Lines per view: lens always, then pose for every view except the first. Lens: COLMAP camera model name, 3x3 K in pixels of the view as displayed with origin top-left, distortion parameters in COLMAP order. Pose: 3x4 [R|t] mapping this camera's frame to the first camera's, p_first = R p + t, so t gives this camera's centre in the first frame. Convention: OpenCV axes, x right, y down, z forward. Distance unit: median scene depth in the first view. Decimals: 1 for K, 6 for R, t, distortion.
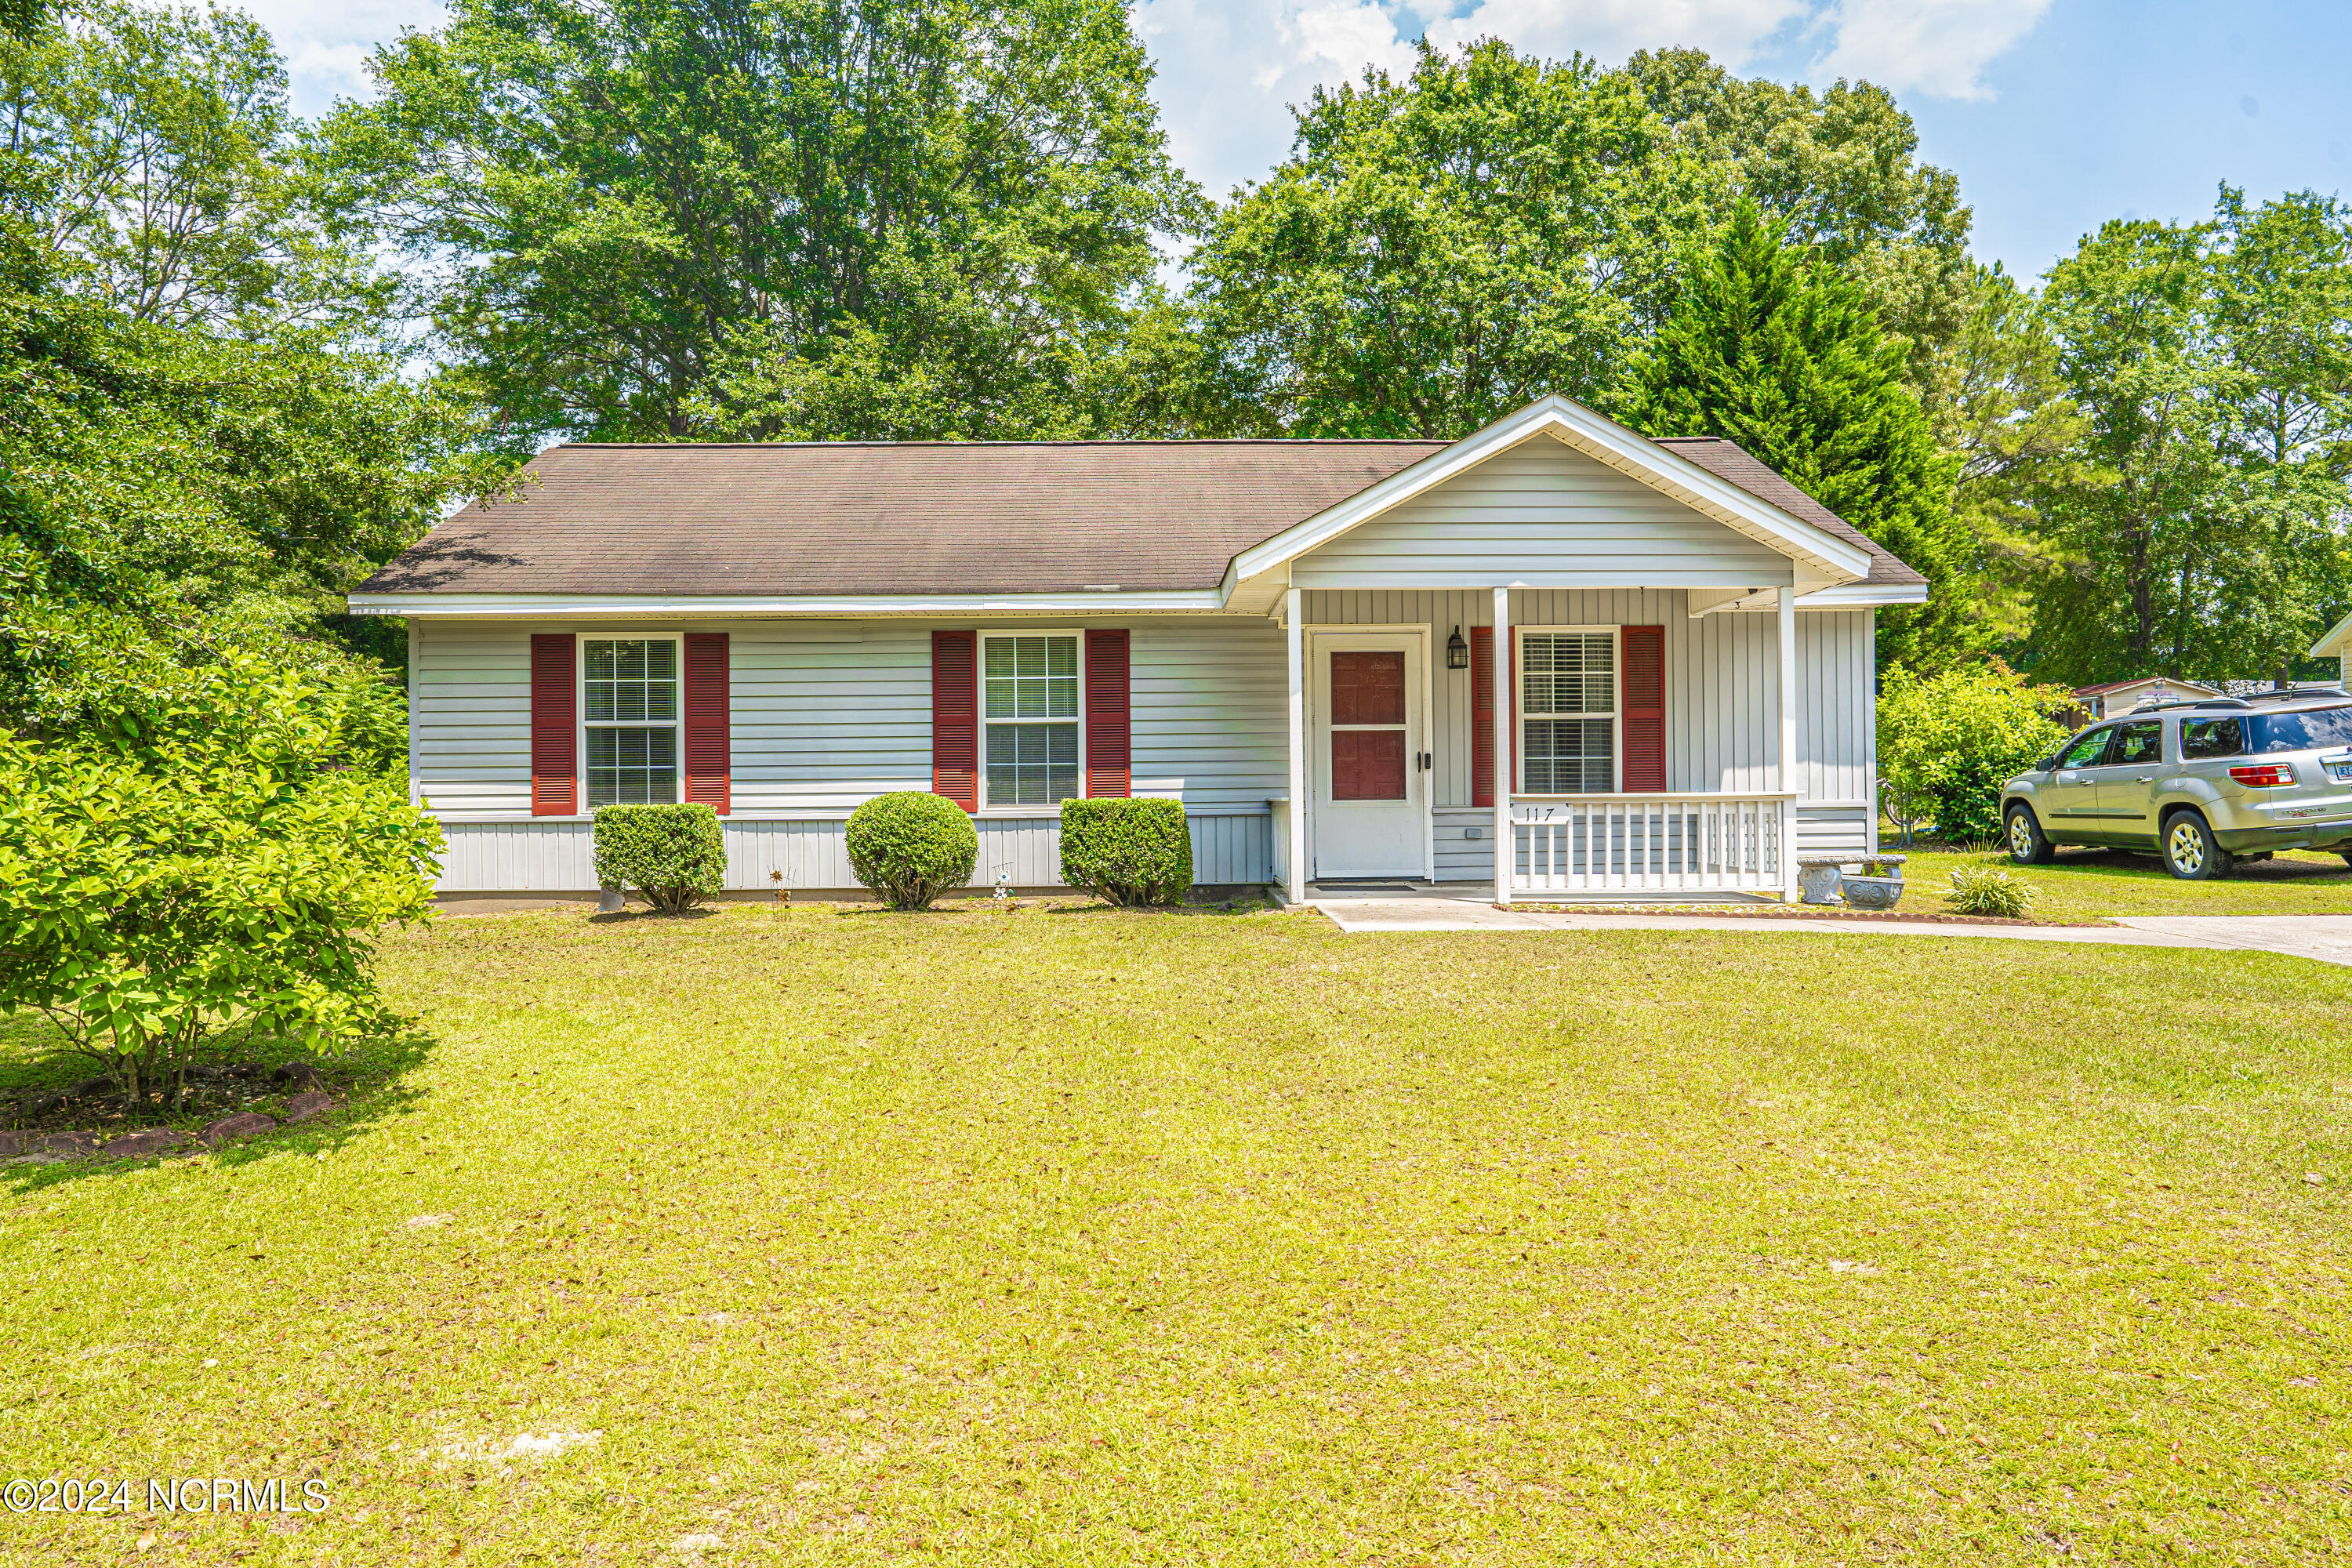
lens RADIAL K [[1569.0, 0, 1175.3], [0, 1569.0, 790.4], [0, 0, 1]] dist [-0.039155, 0.050770]
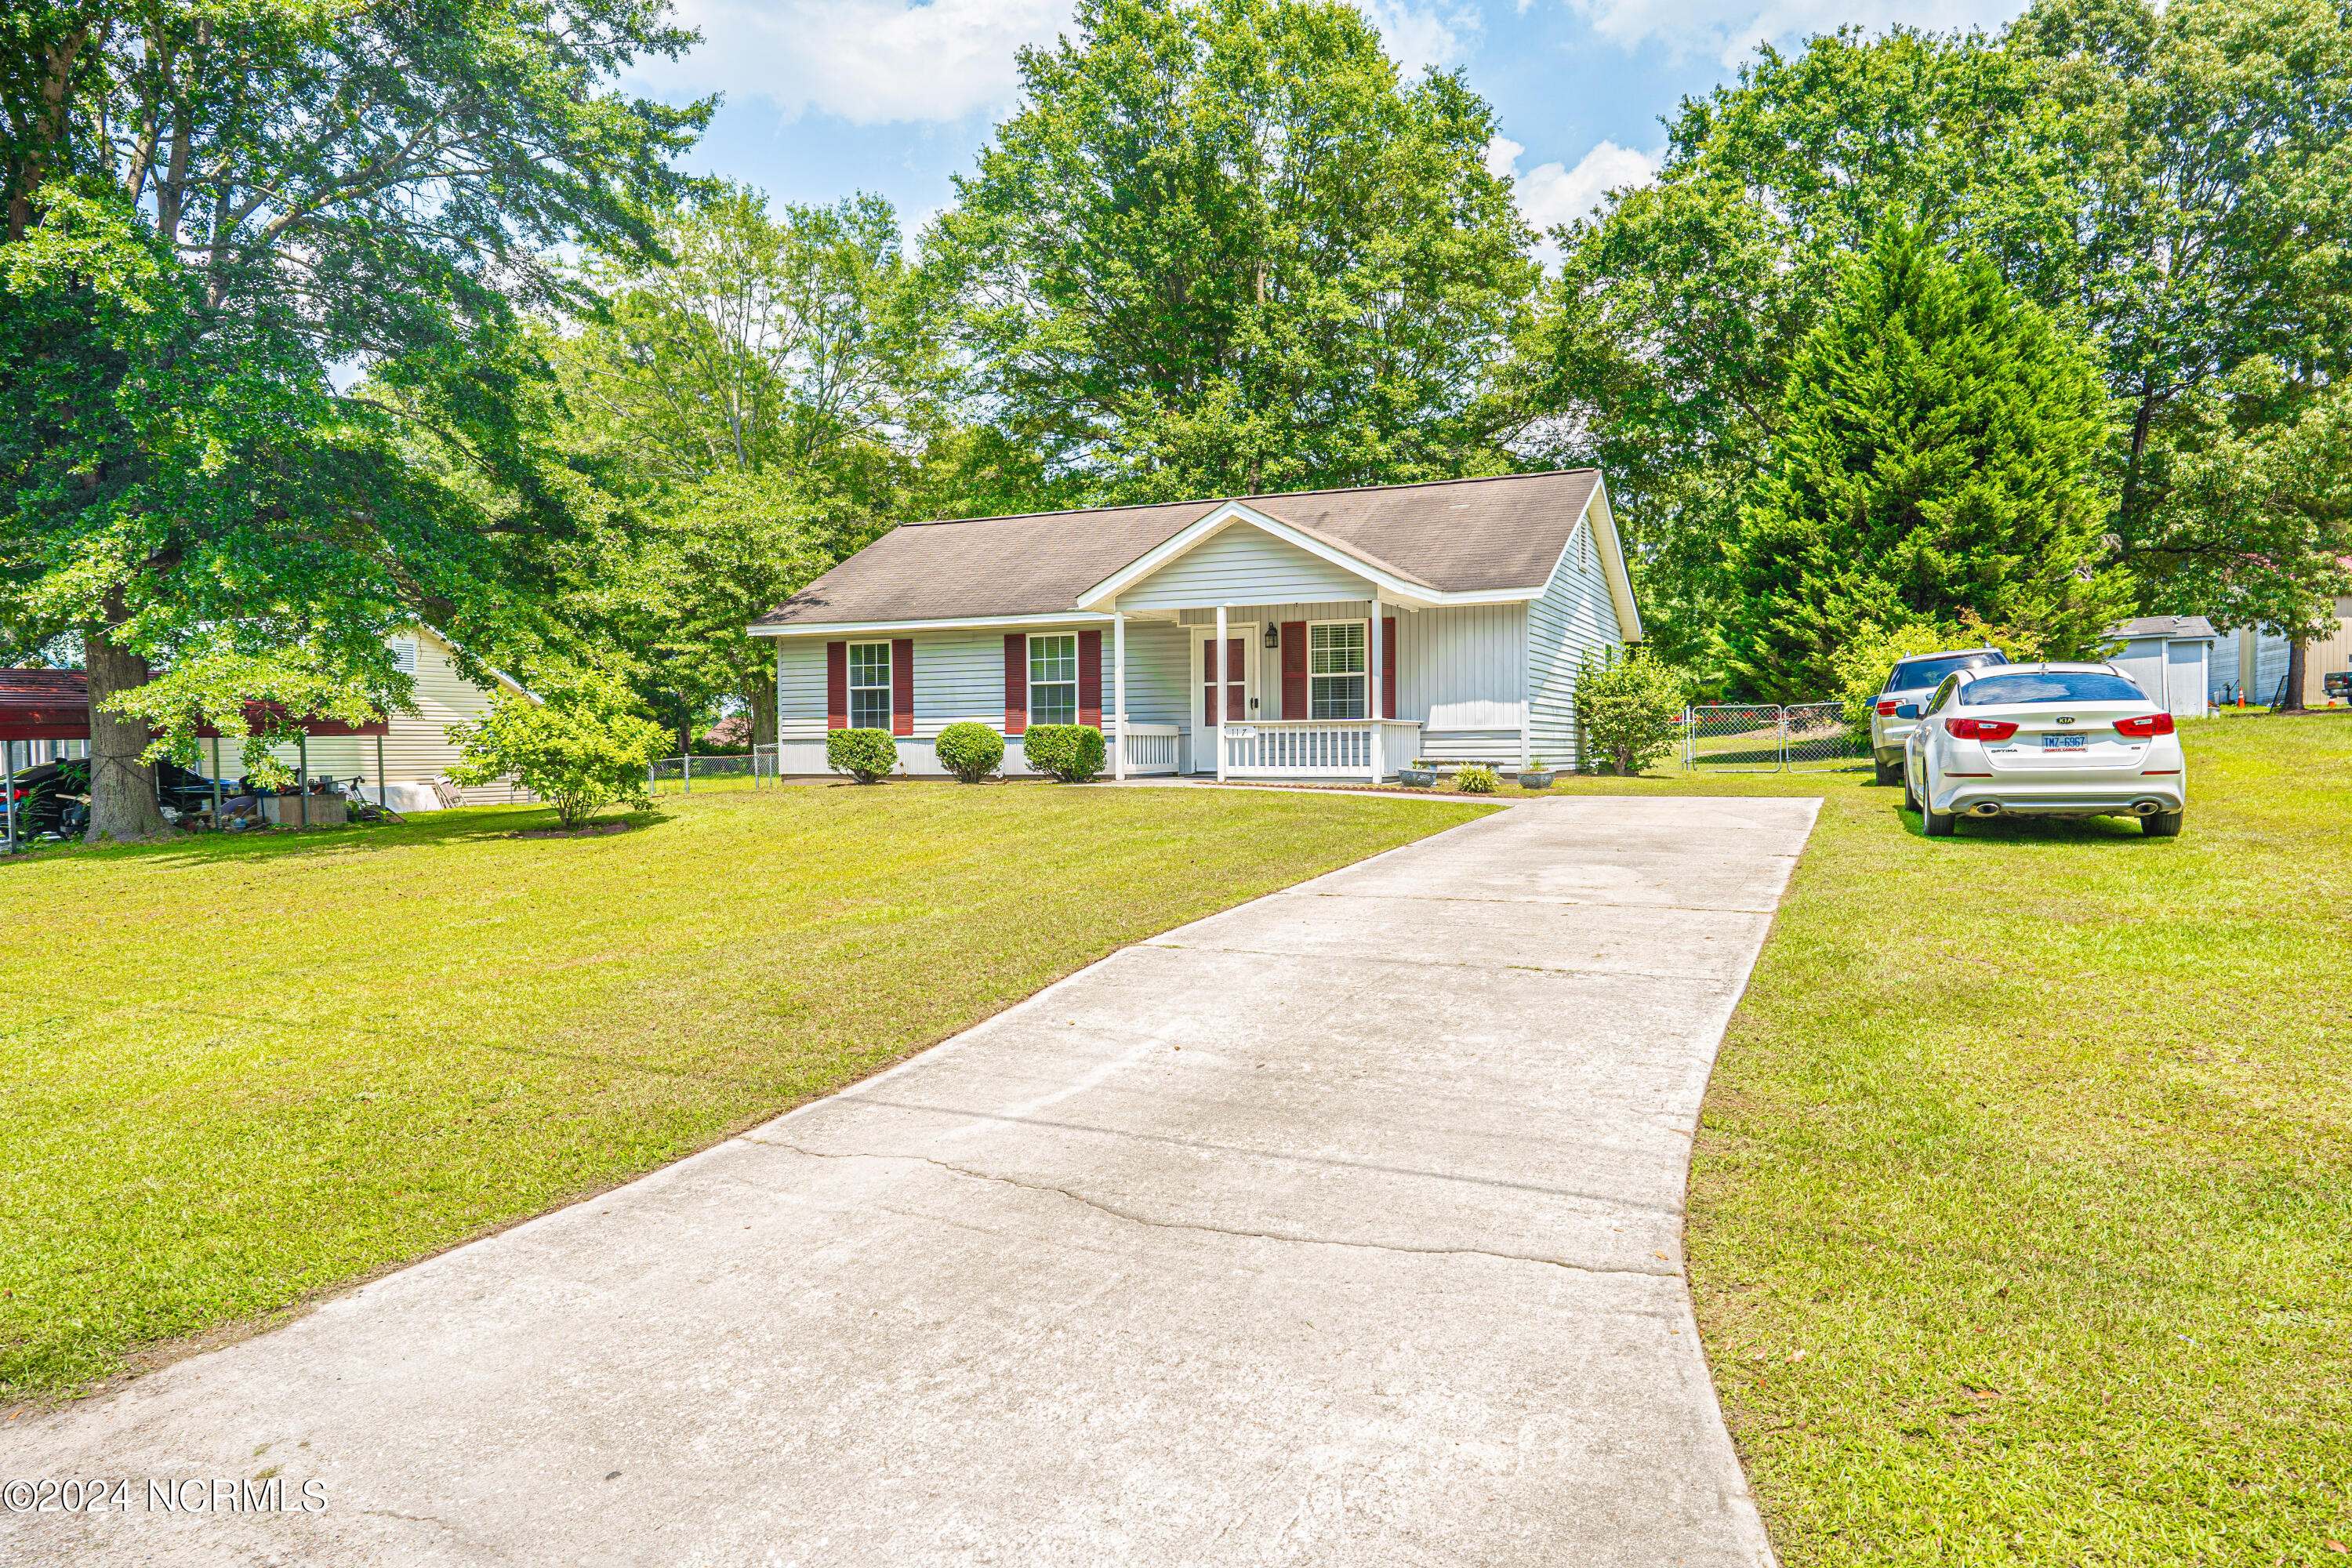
lens RADIAL K [[1583.5, 0, 1169.5], [0, 1583.5, 794.2], [0, 0, 1]] dist [-0.042302, 0.057514]
pose [[0.896497, 0.015739, -0.442771, 0.749543], [0.000430, 0.999337, 0.036393, 0.015682], [0.443051, -0.032816, 0.895896, -0.517556]]
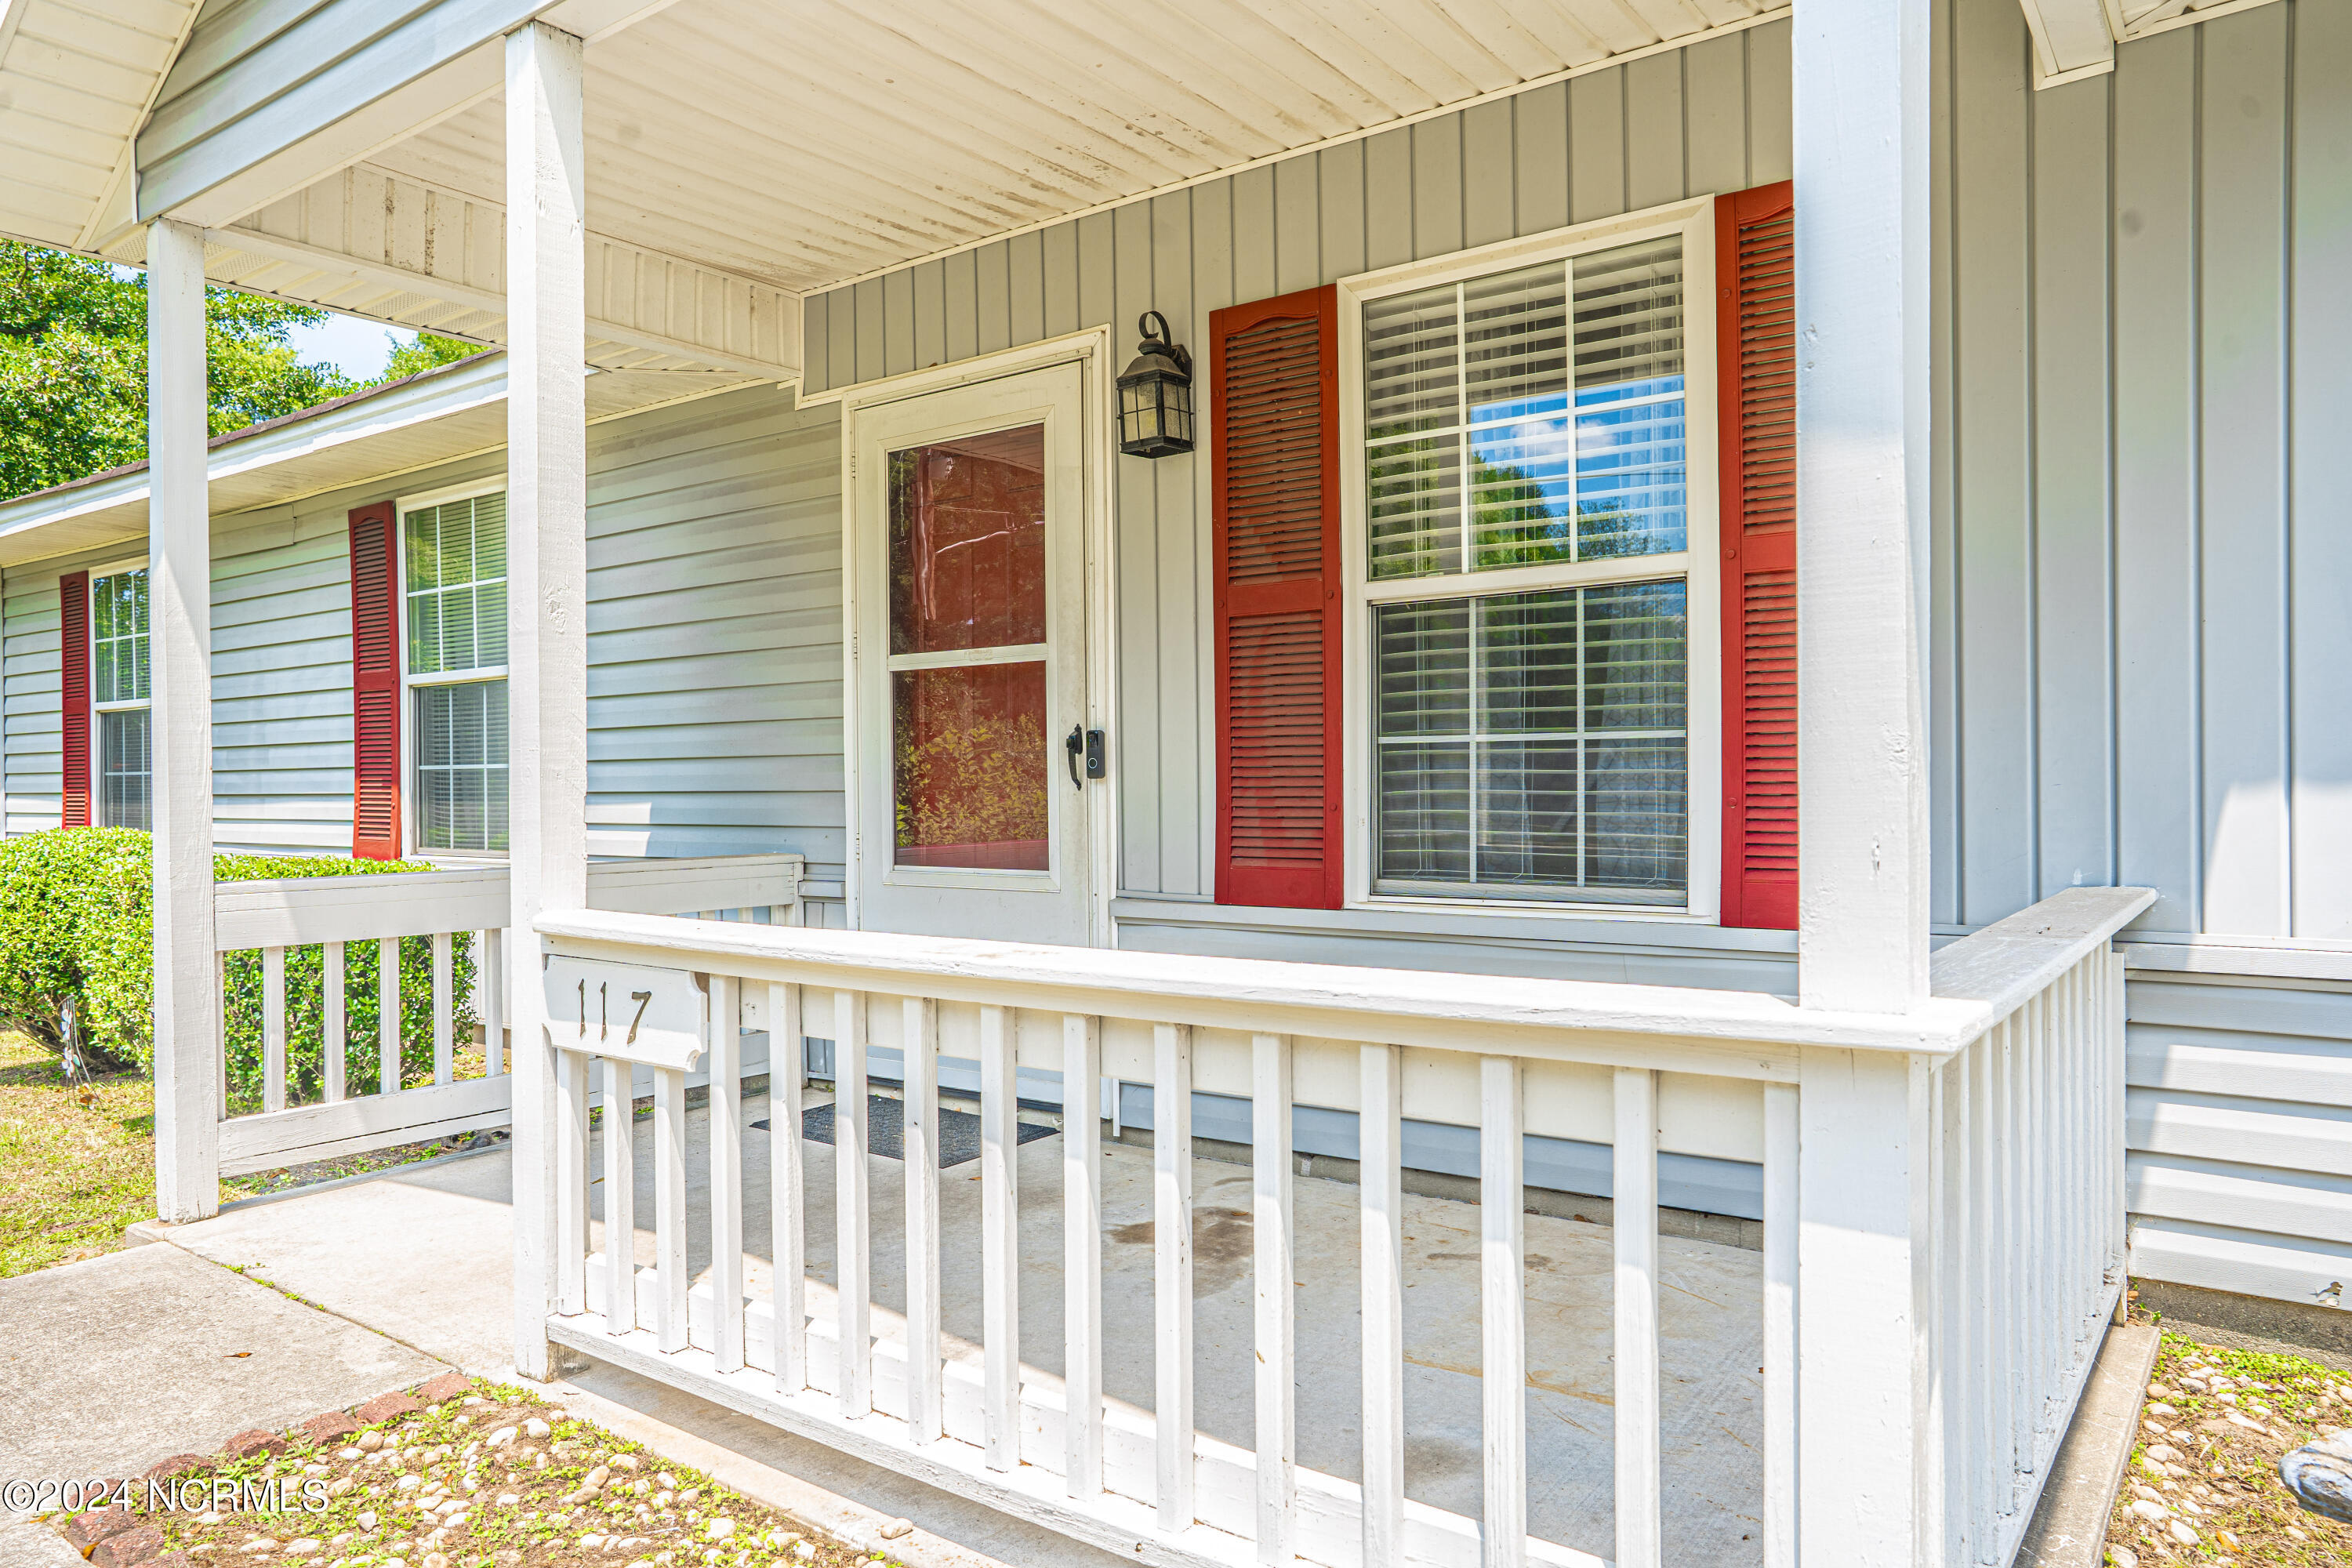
lens RADIAL K [[1569.0, 0, 1175.3], [0, 1569.0, 790.4], [0, 0, 1]] dist [-0.039155, 0.050770]
pose [[0.787720, 0.005874, -0.616006, 0.333495], [0.005095, 0.999858, 0.016049, -0.014568], [0.616013, -0.015781, 0.787578, 0.678611]]
